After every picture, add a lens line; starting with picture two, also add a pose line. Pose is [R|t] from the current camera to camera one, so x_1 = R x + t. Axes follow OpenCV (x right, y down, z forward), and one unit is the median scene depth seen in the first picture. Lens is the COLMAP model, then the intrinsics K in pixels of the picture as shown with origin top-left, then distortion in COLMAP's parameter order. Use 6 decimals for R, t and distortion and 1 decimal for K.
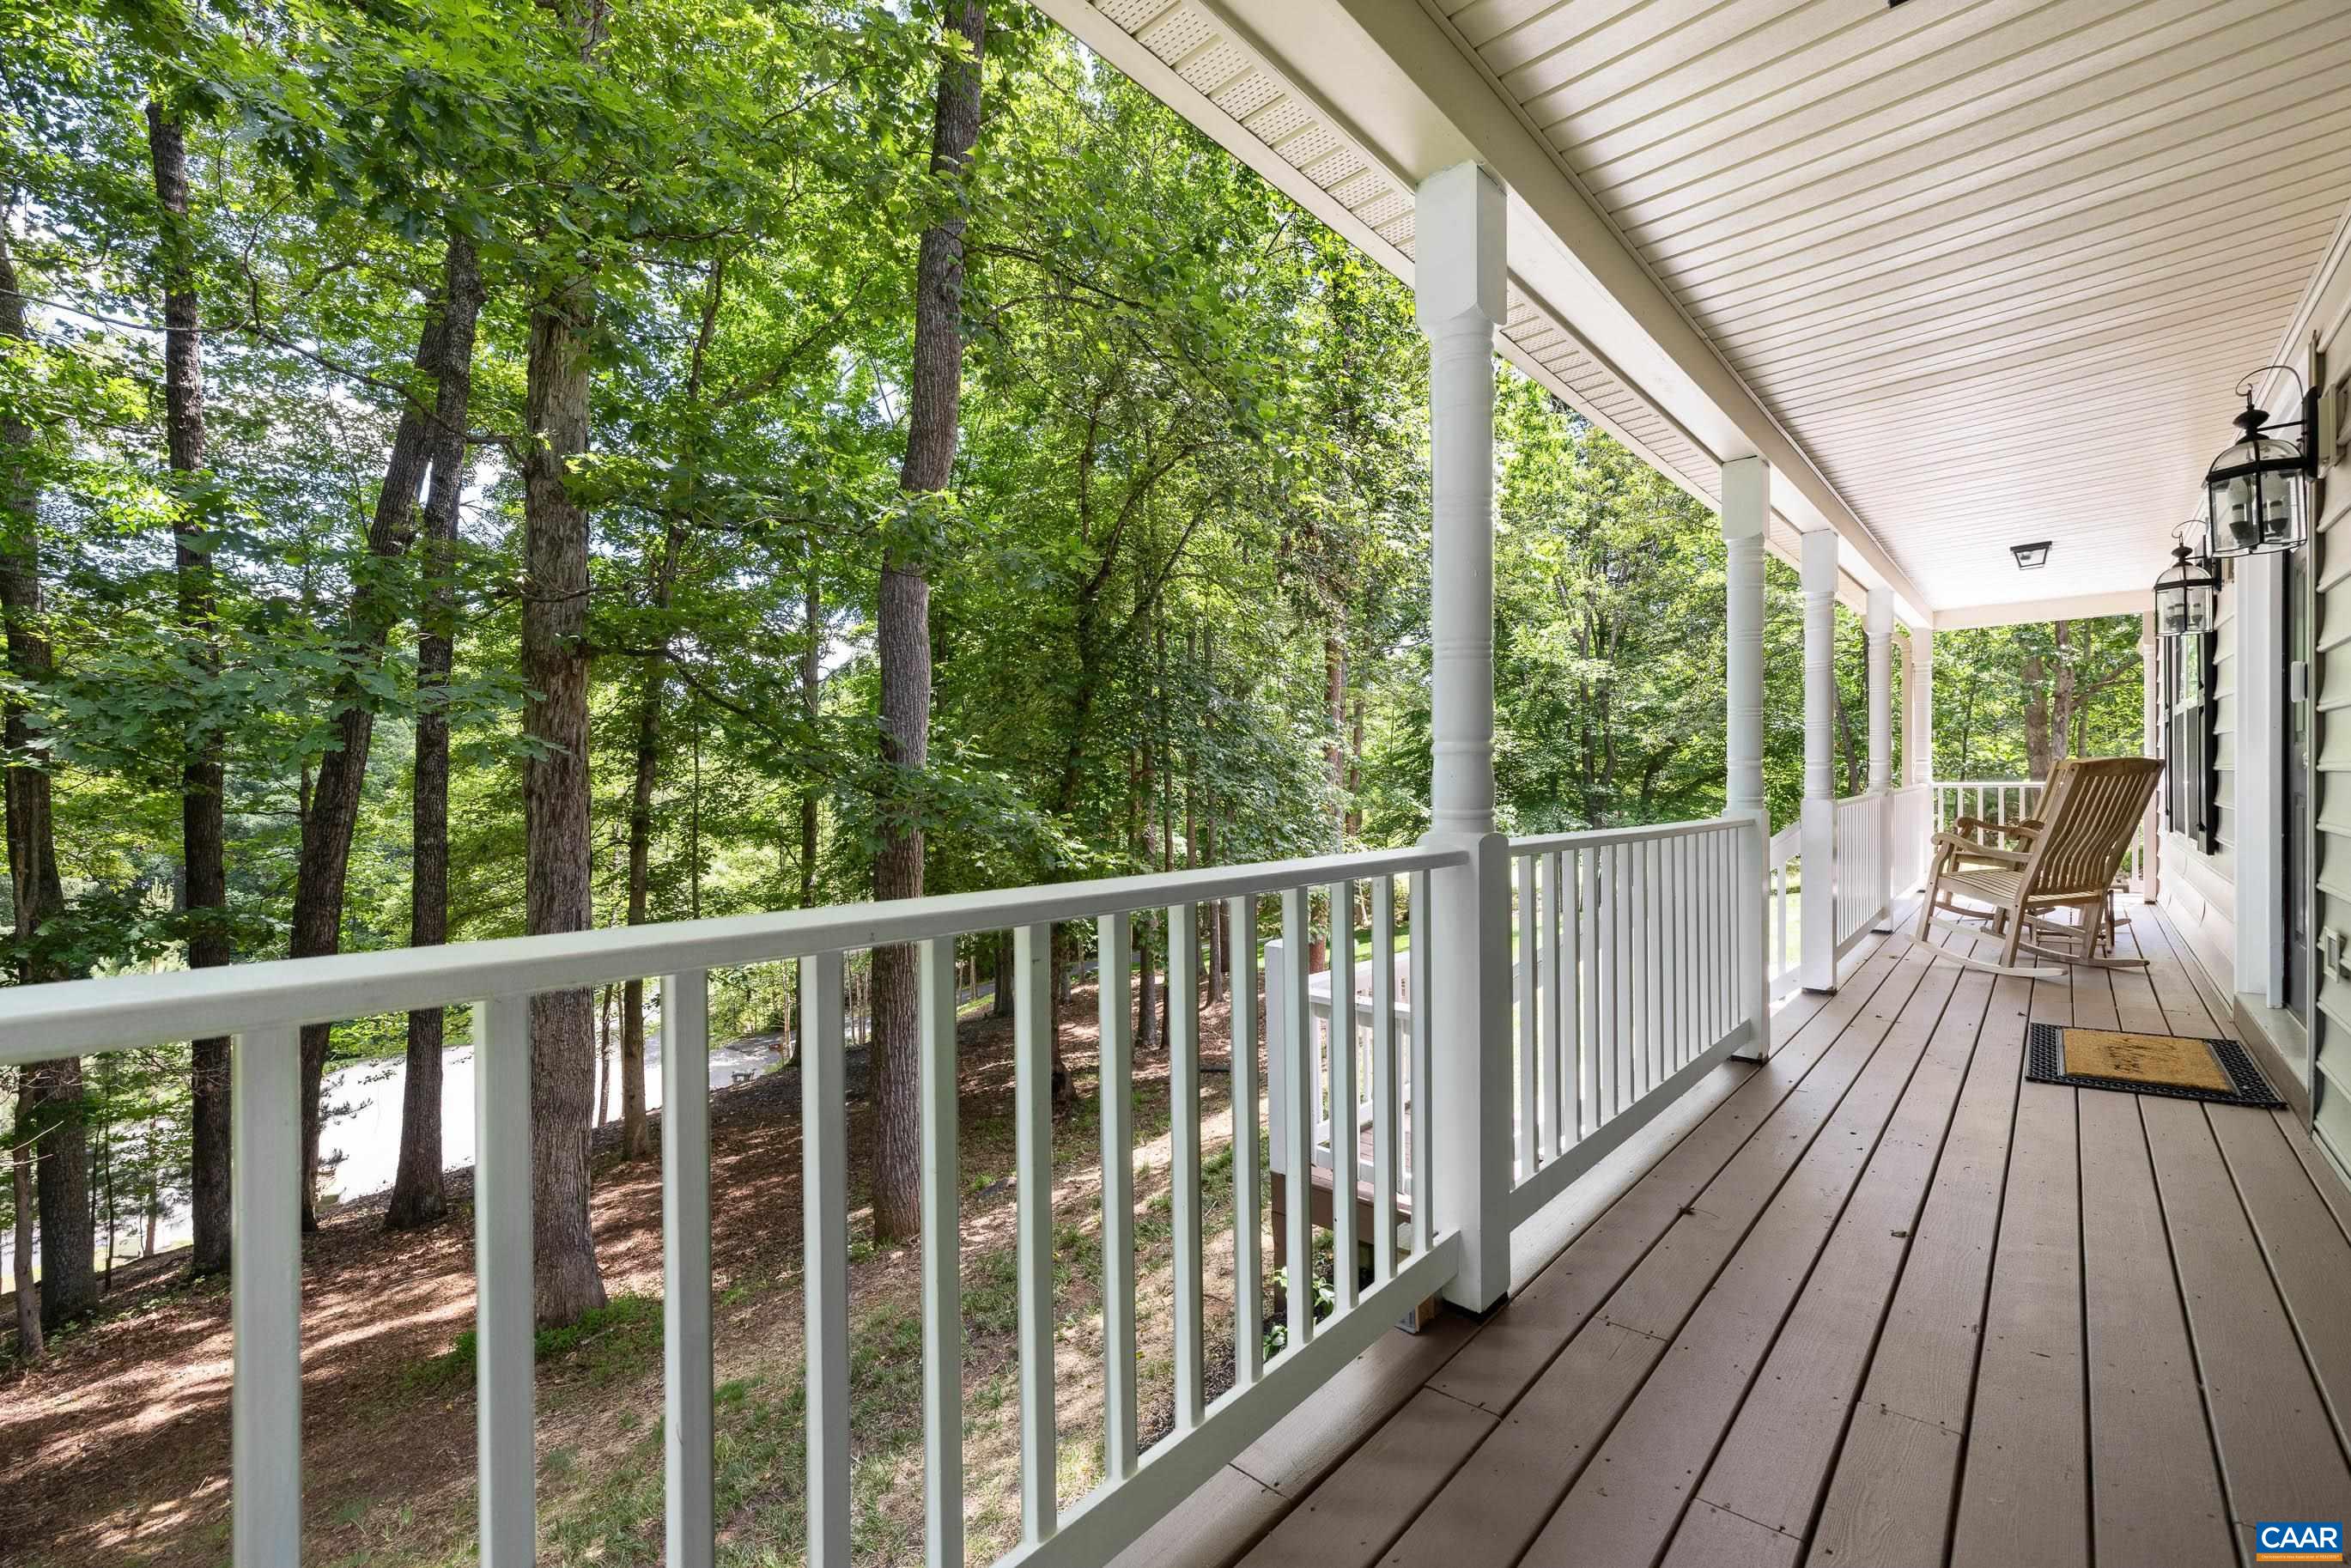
lens RADIAL K [[1008.3, 0, 1163.1], [0, 1008.3, 782.5], [0, 0, 1]] dist [0.000346, -0.000492]
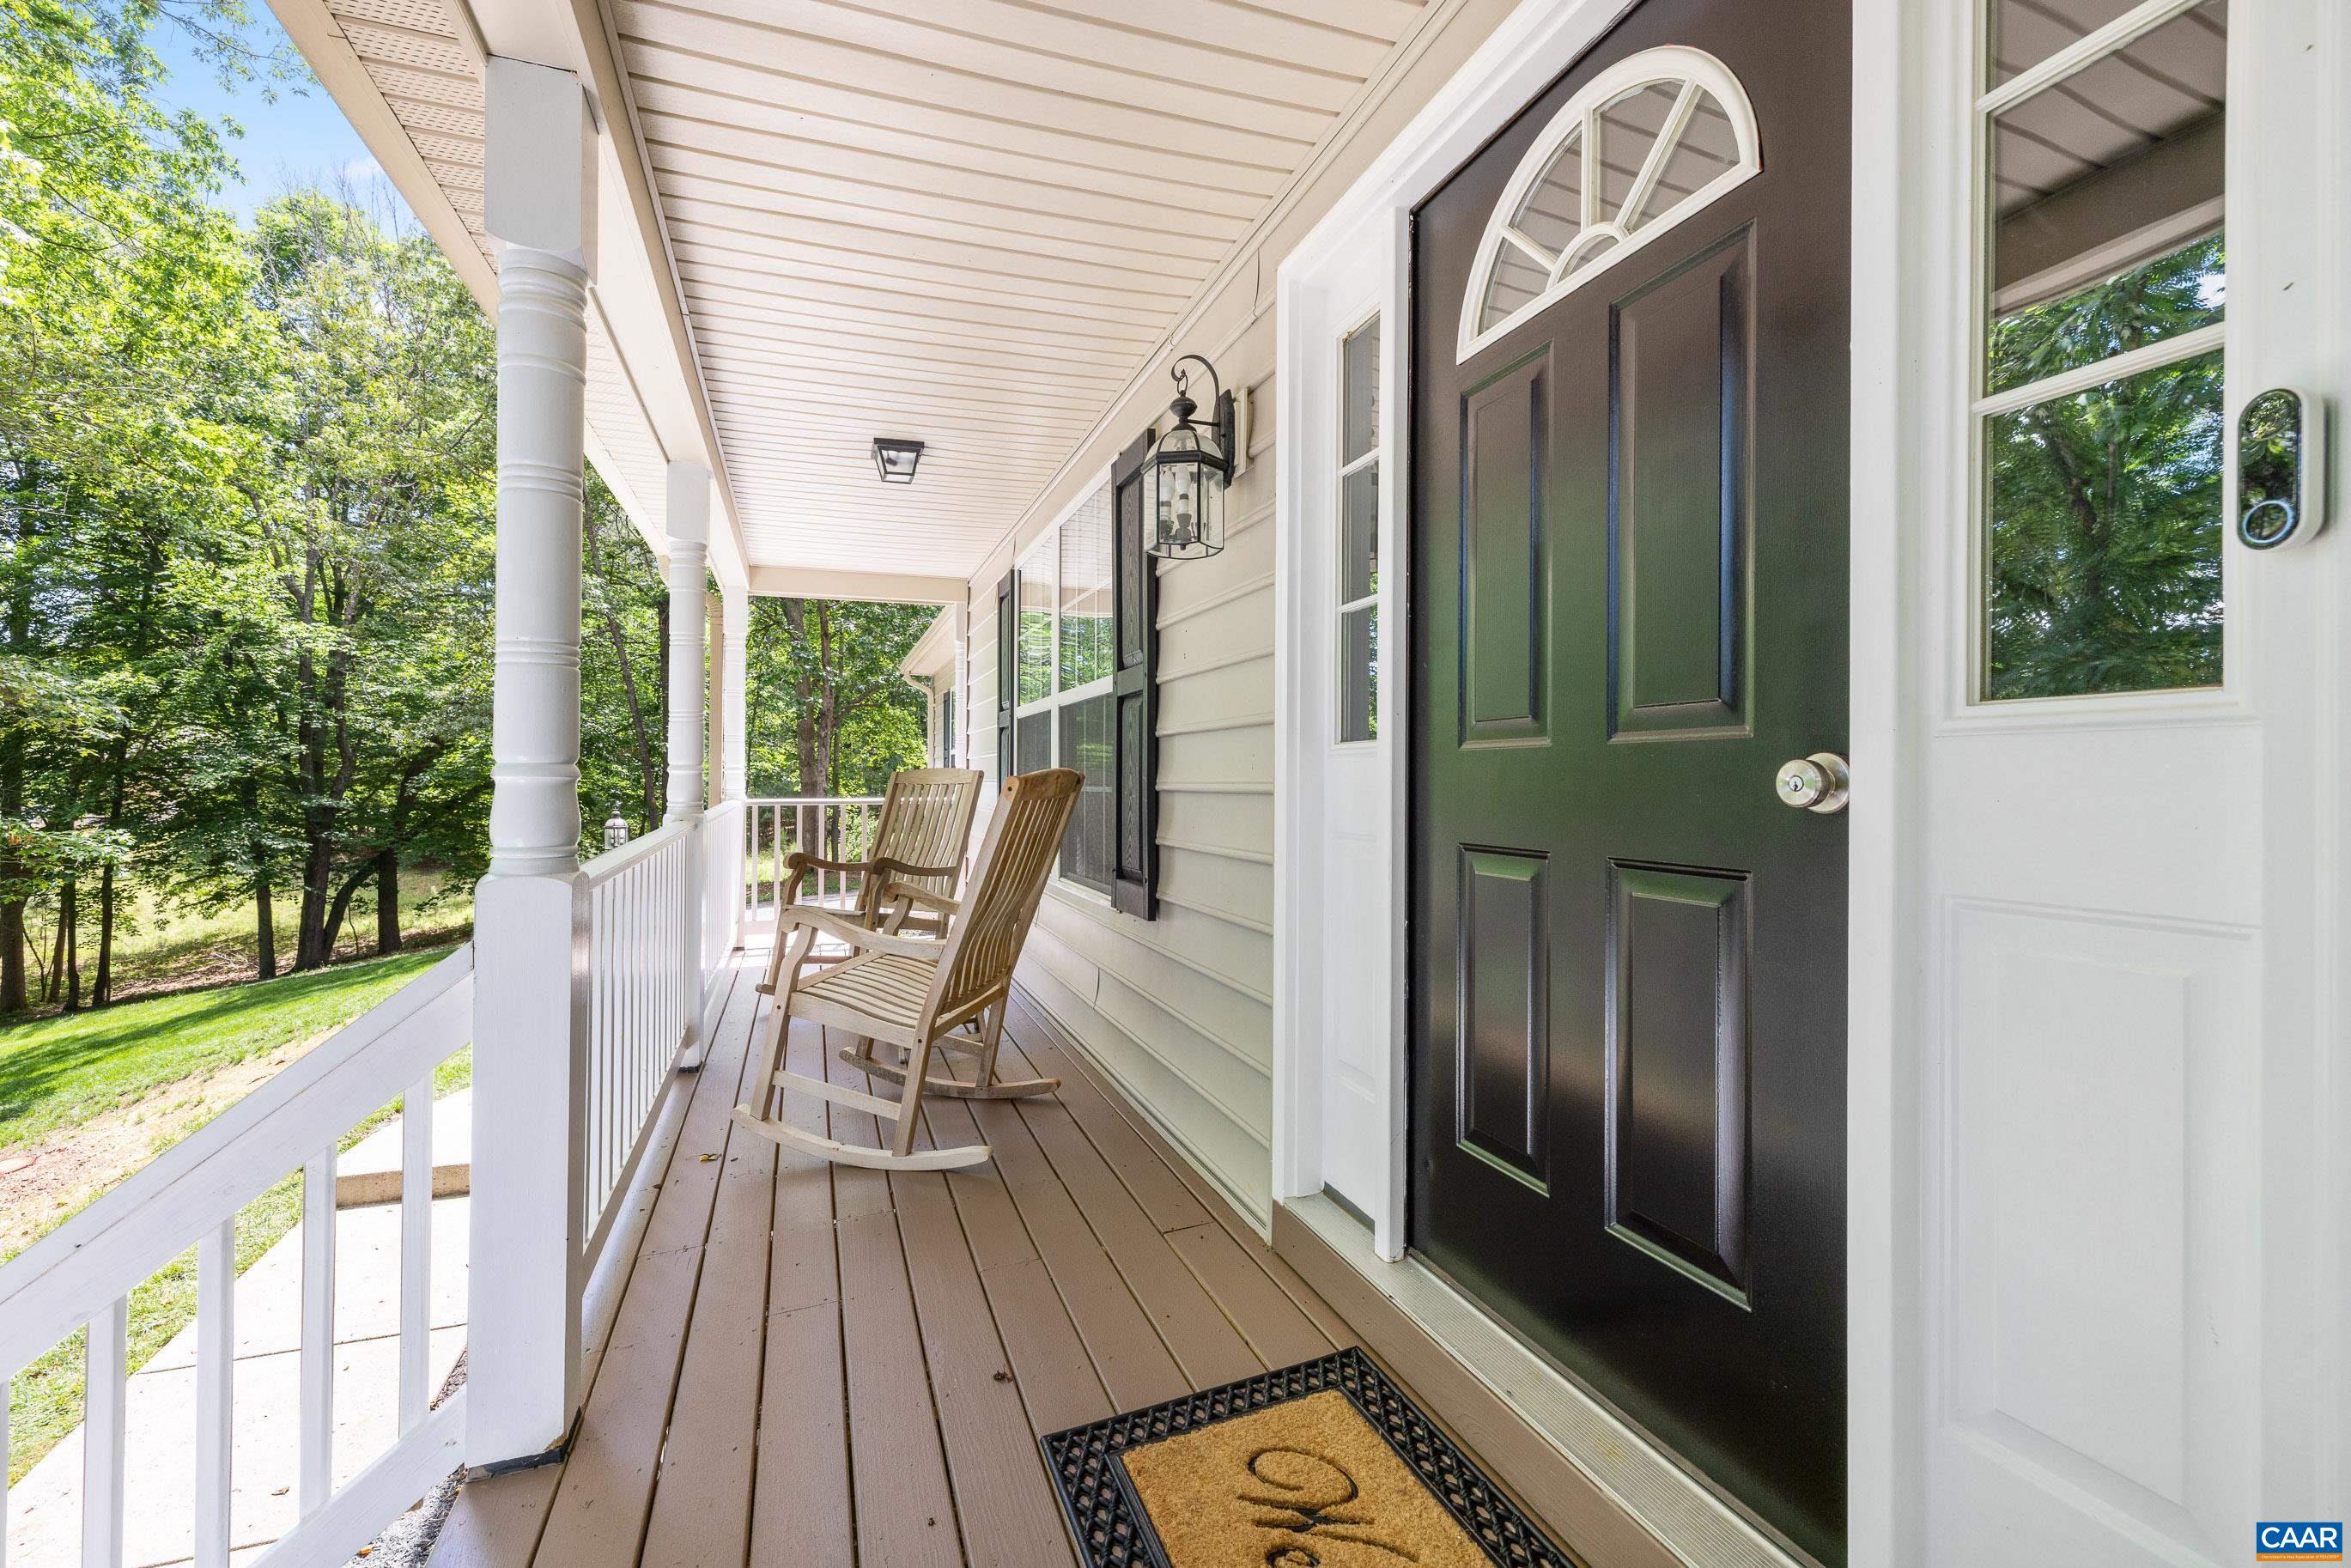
lens RADIAL K [[1008.3, 0, 1190.2], [0, 1008.3, 776.0], [0, 0, 1]] dist [0.000346, -0.000492]
pose [[0.462222, 0.010792, 0.886699, 0.072864], [0.000584, 0.999922, -0.012475, -0.001974], [-0.886764, 0.006284, 0.462180, 0.104613]]
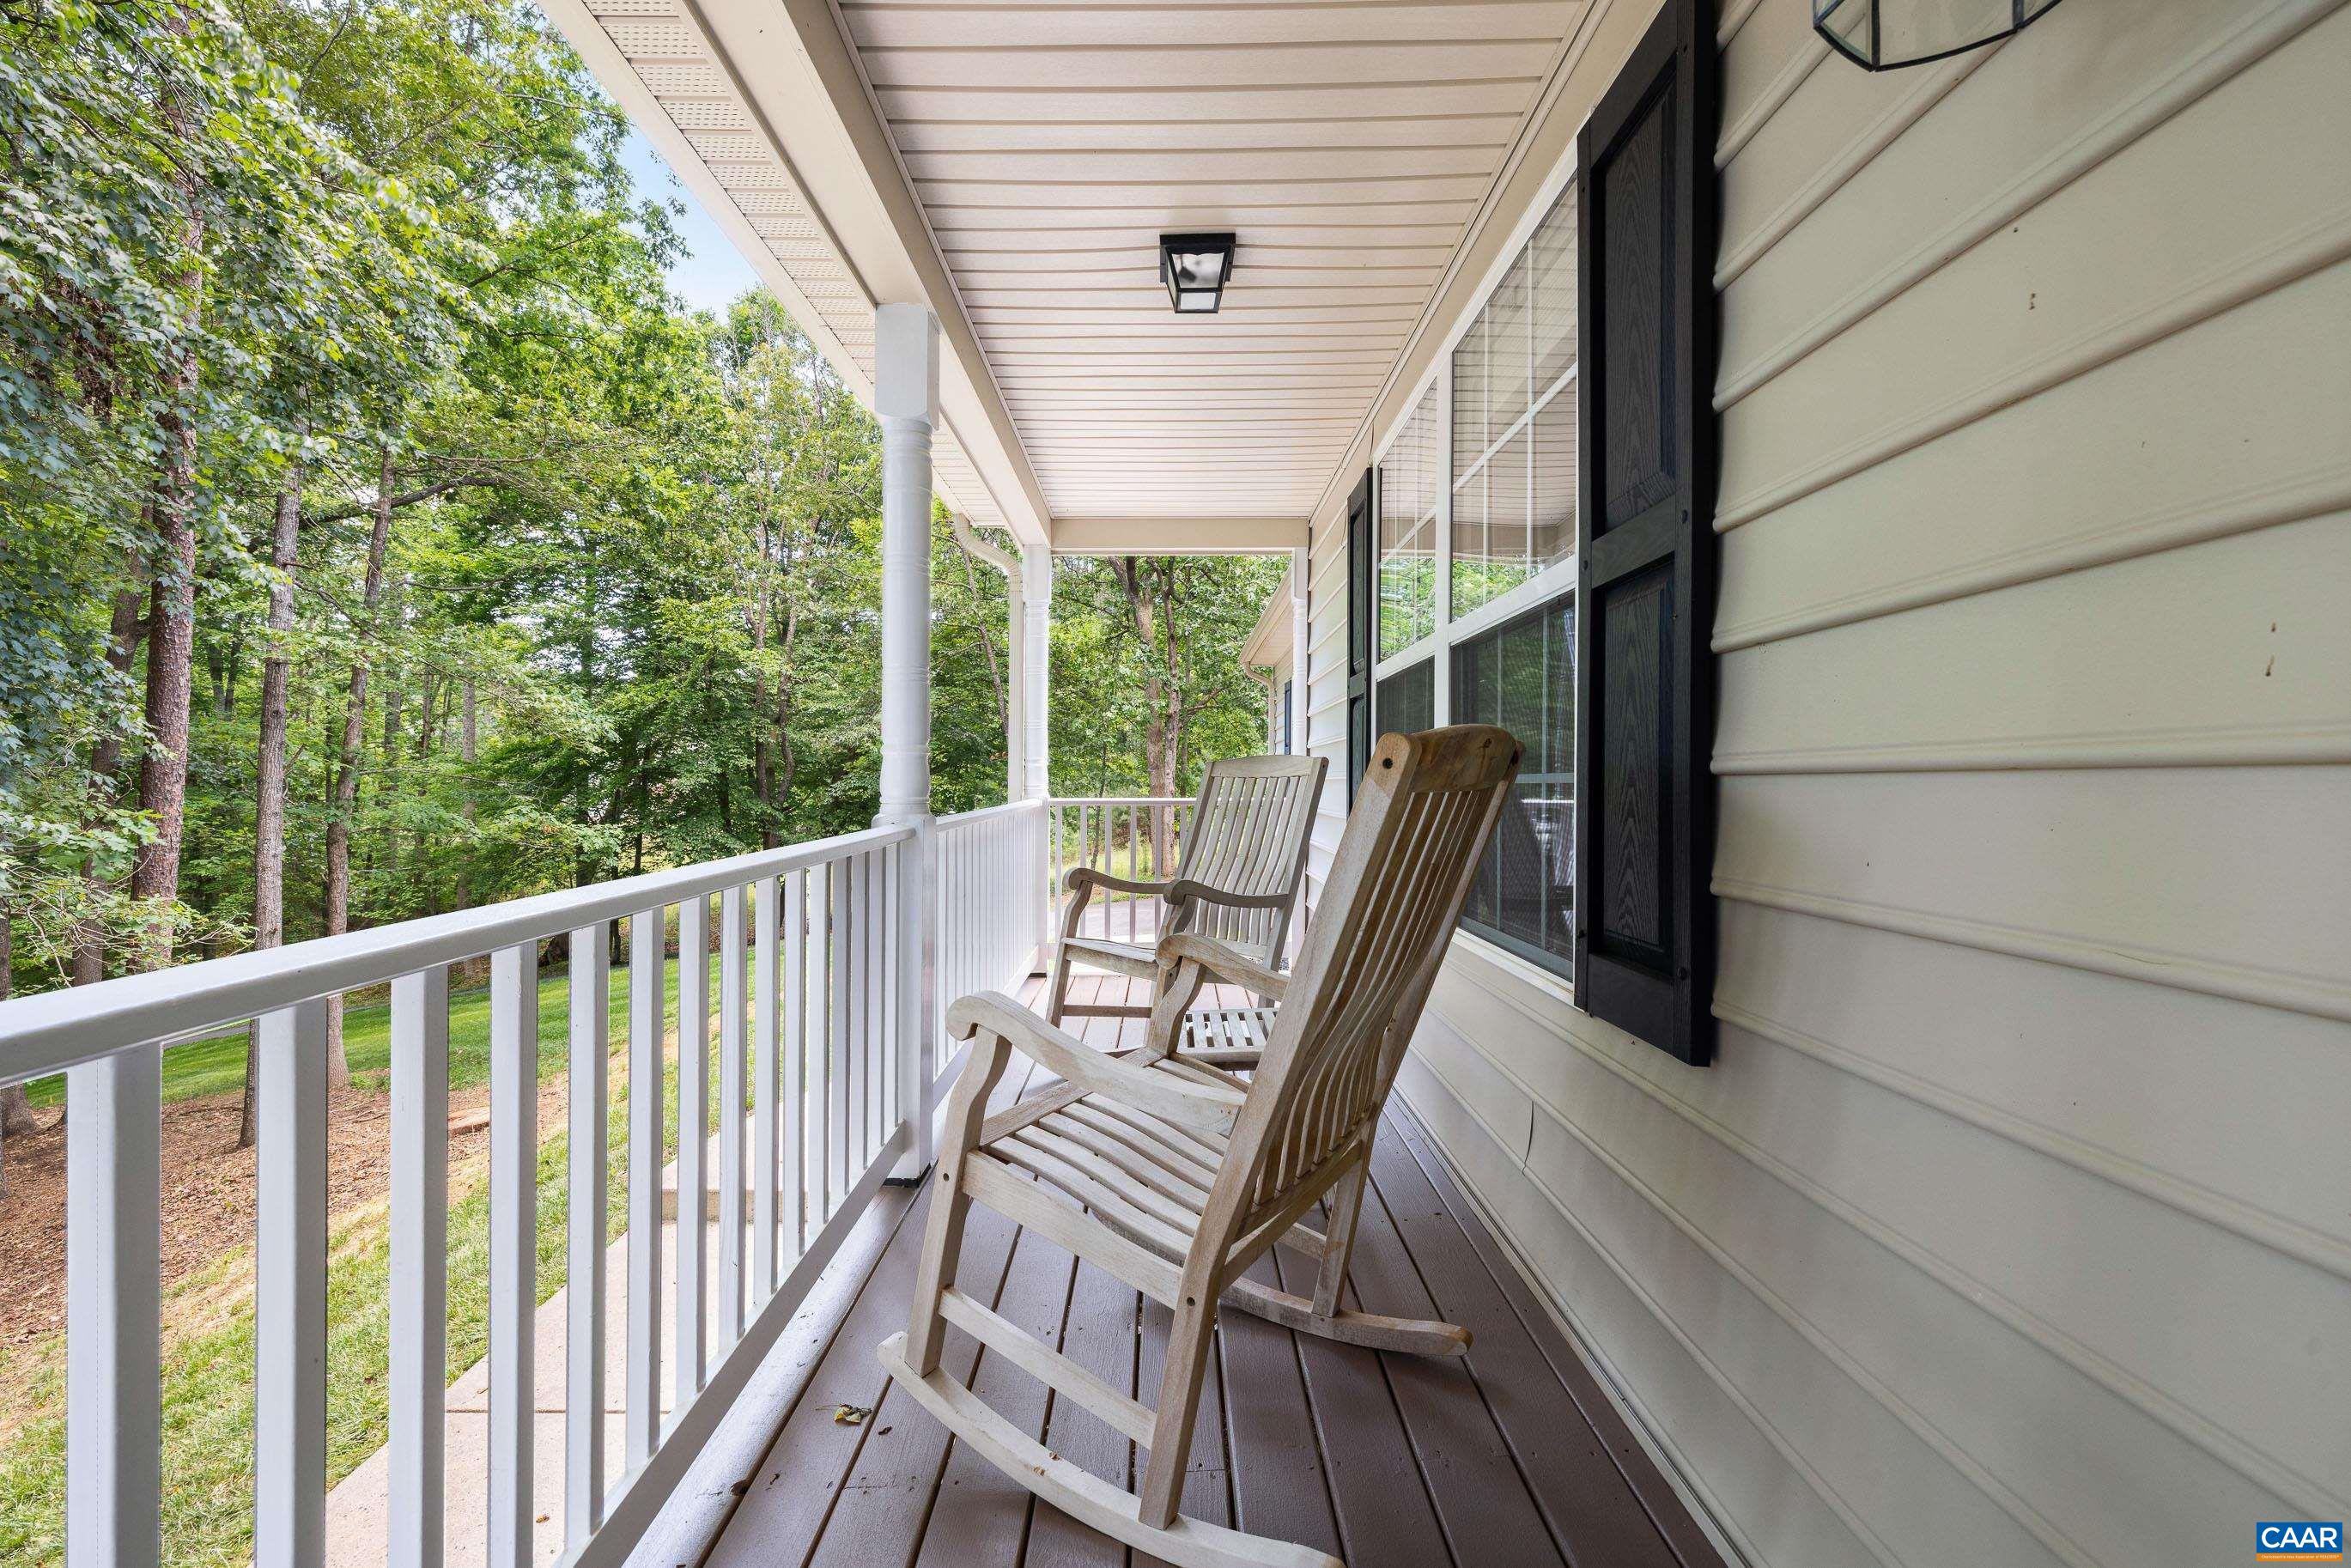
lens RADIAL K [[1008.3, 0, 1174.5], [0, 1008.3, 791.1], [0, 0, 1]] dist [0.000346, -0.000492]
pose [[0.741954, 0.003799, 0.670440, 0.112946], [-0.003347, 0.999992, -0.001963, -0.000781], [-0.670443, -0.000788, 0.741961, 0.136896]]
